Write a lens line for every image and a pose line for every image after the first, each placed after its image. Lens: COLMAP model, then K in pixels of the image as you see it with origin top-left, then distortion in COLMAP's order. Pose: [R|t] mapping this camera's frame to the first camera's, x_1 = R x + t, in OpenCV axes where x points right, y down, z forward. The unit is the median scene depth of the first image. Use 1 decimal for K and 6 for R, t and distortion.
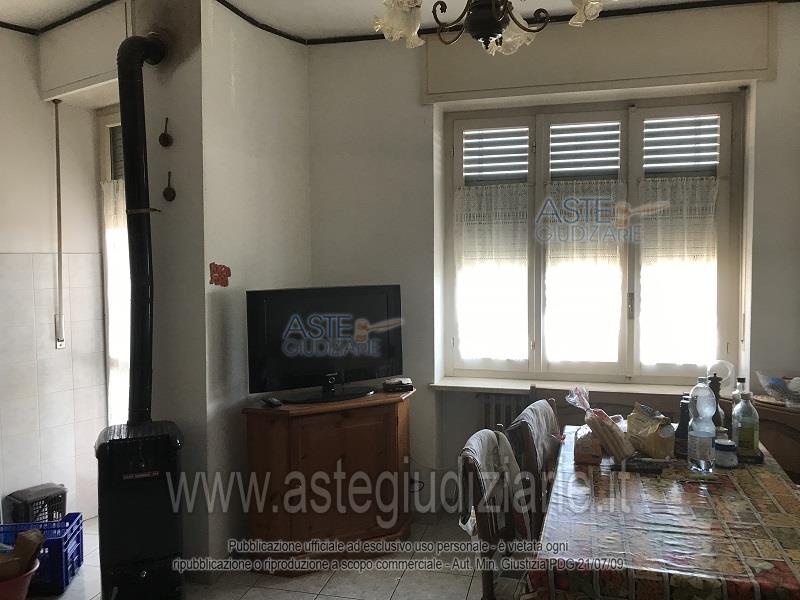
lens RADIAL K [[667.4, 0, 394.1], [0, 667.4, 295.3], [0, 0, 1]] dist [0.032536, -0.020679]
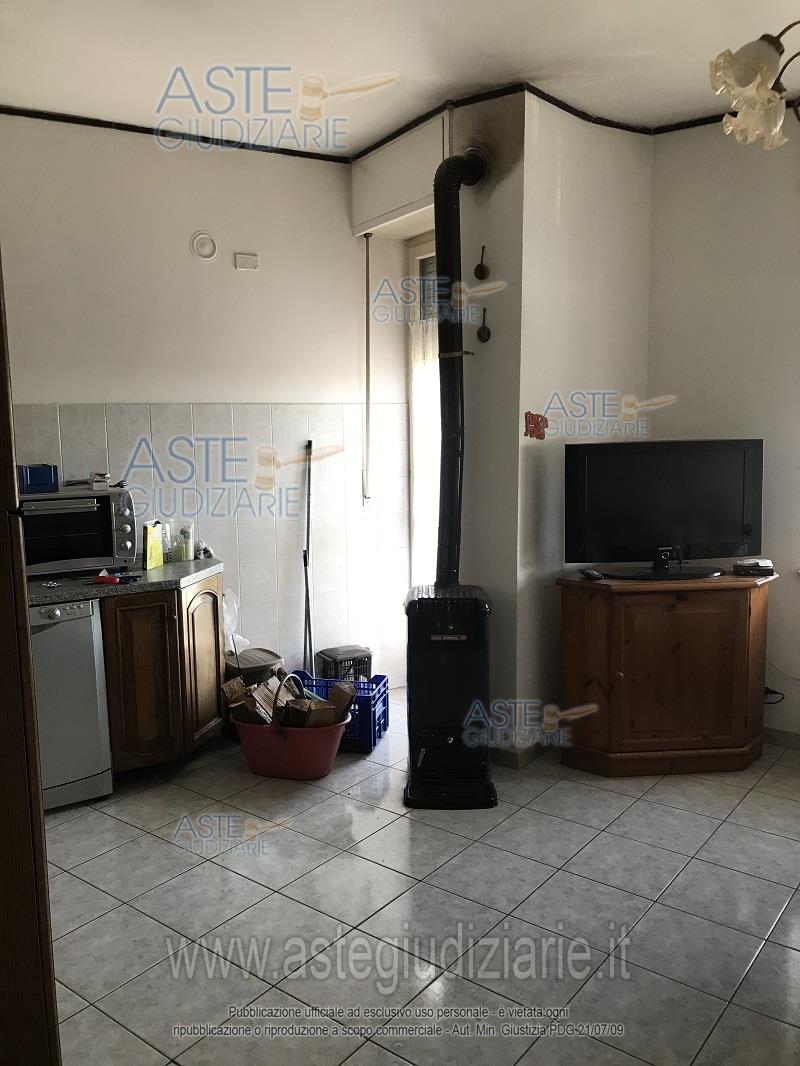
lens RADIAL K [[889.3, 0, 401.6], [0, 889.3, 525.1], [0, 0, 1]] dist [0.032536, -0.020679]
pose [[0.920257, 0.045762, -0.388631, 0.034603], [-0.018051, 0.997046, 0.074660, 0.015112], [0.390899, -0.061691, 0.918364, -0.139496]]
